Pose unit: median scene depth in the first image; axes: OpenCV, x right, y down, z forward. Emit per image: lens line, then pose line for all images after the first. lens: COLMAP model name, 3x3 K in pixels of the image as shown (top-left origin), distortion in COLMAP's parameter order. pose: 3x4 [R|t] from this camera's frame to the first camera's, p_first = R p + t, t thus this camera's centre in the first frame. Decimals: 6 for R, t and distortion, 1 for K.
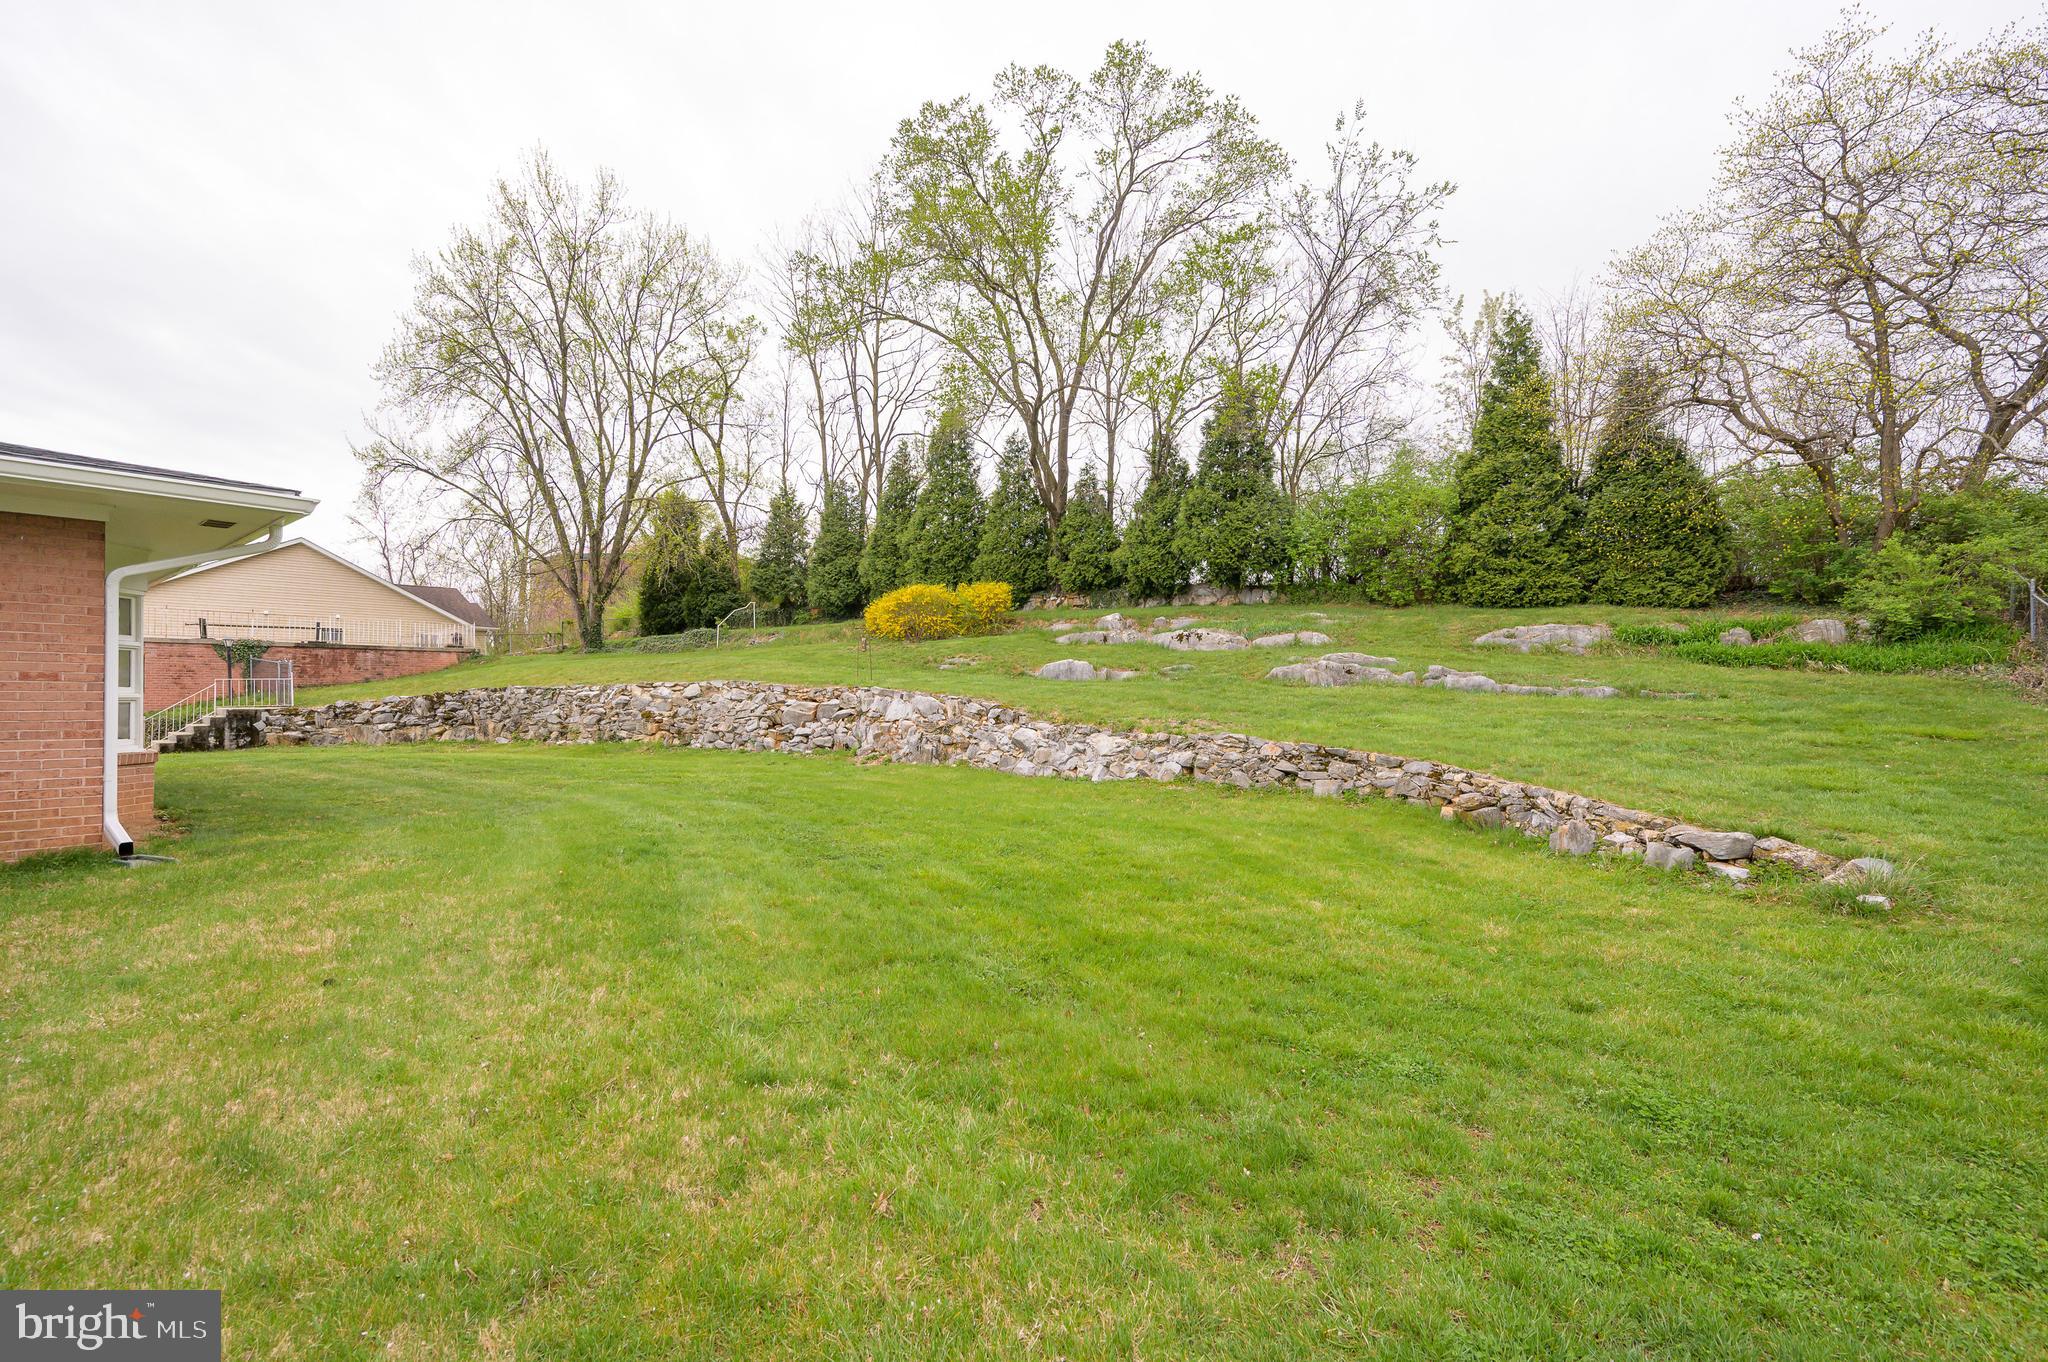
lens RADIAL K [[919.1, 0, 1024.0], [0, 919.1, 681.0], [0, 0, 1]] dist [-0.000622, 0.000906]
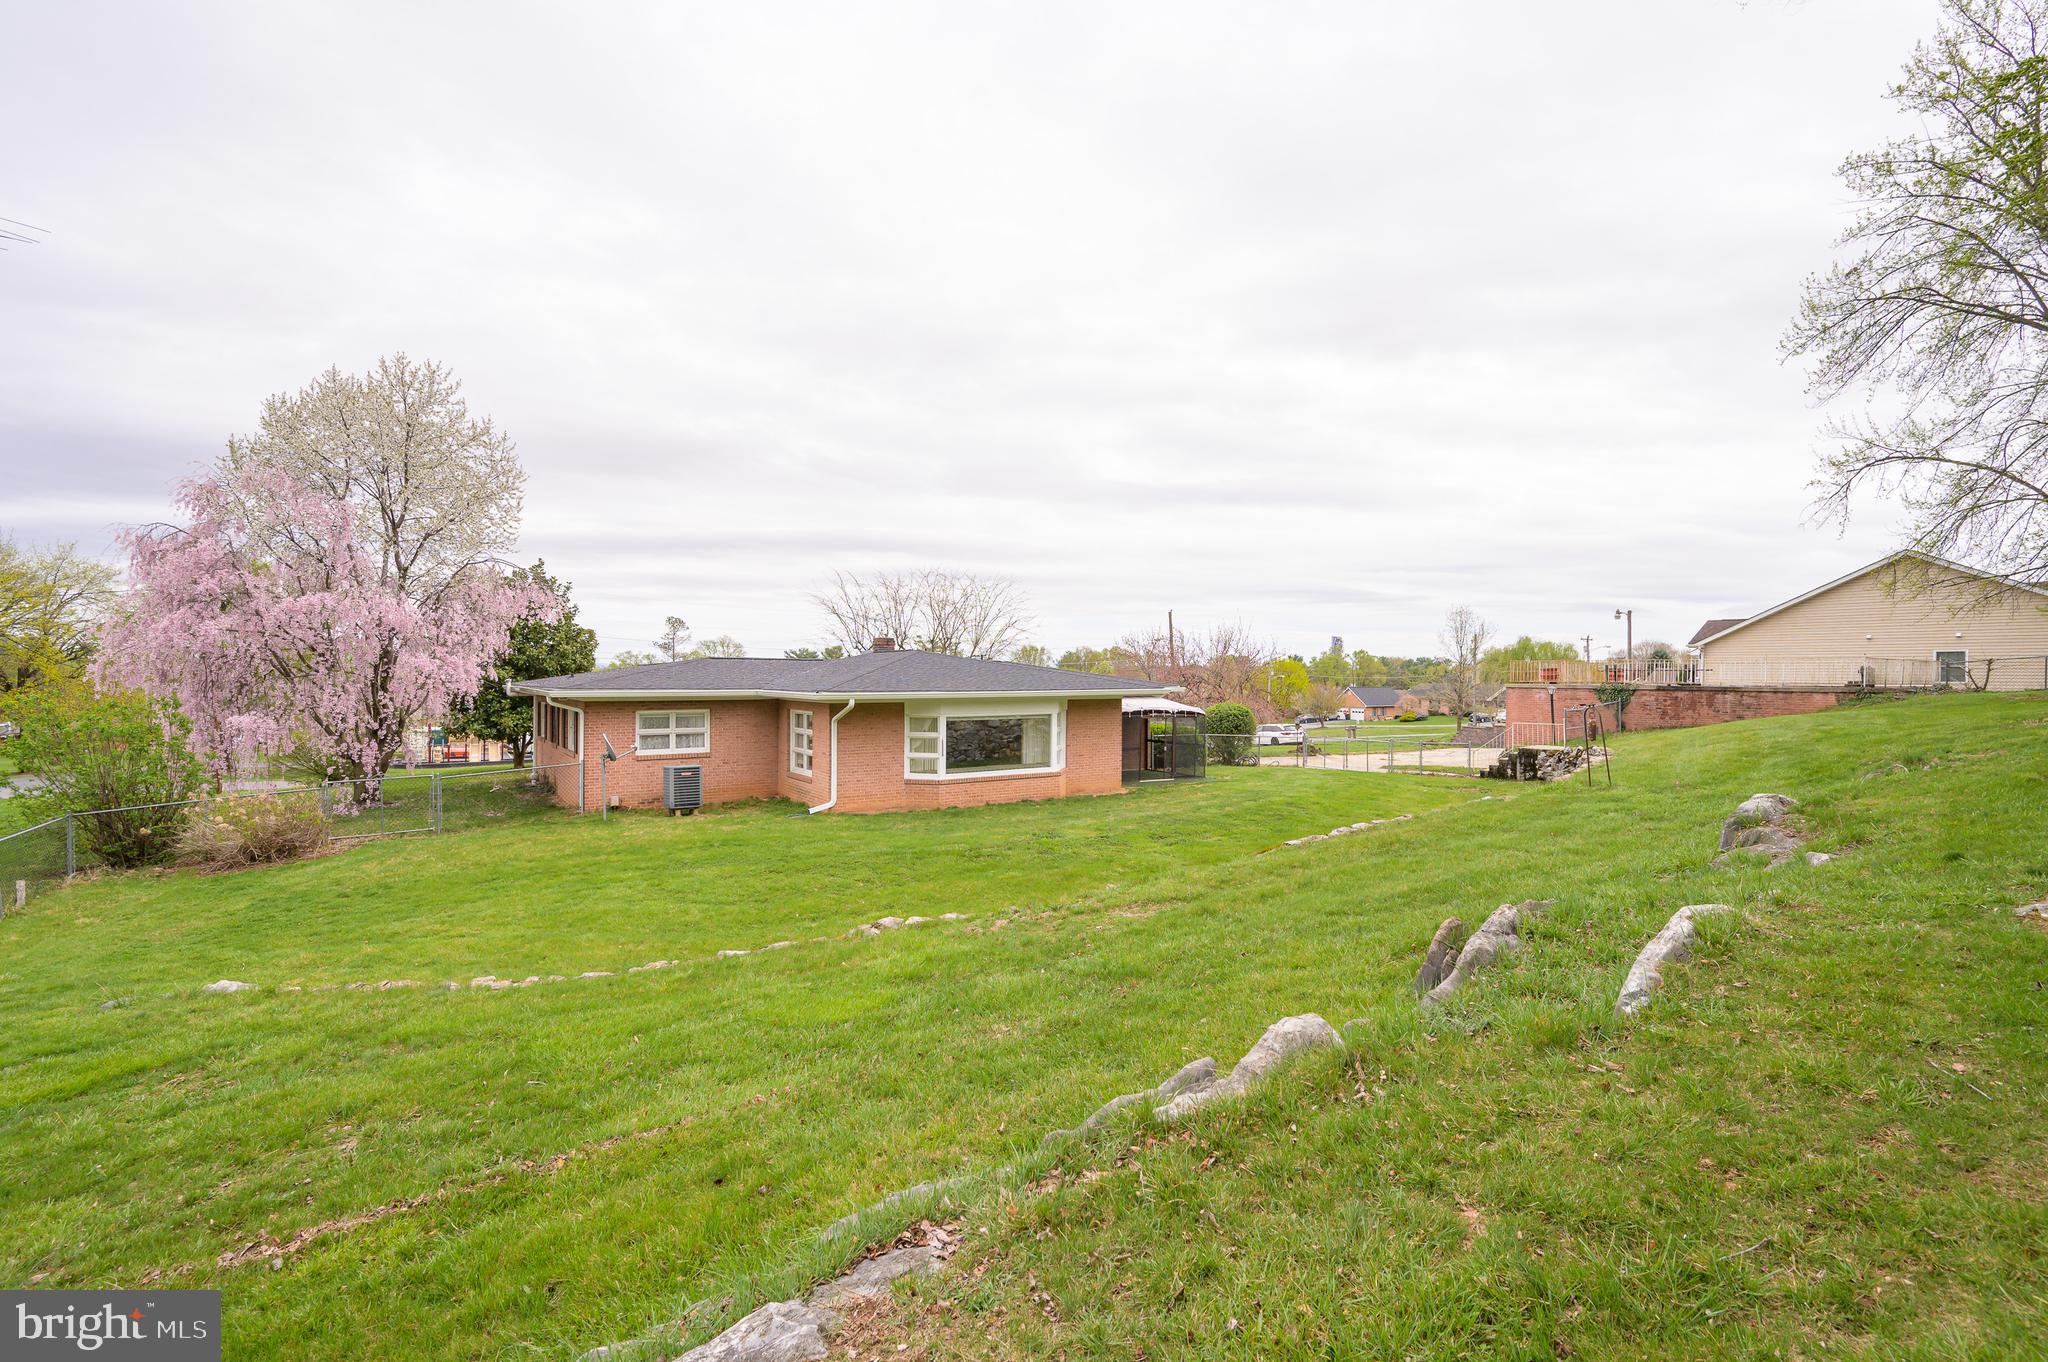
lens RADIAL K [[910.7, 0, 1029.1], [0, 910.7, 685.1], [0, 0, 1]] dist [0.001452, 0.000315]
pose [[-0.286947, 0.014878, -0.957831, 0.416040], [0.012723, 0.999850, 0.011719, -0.063951], [0.957862, -0.008824, -0.287094, 0.608686]]
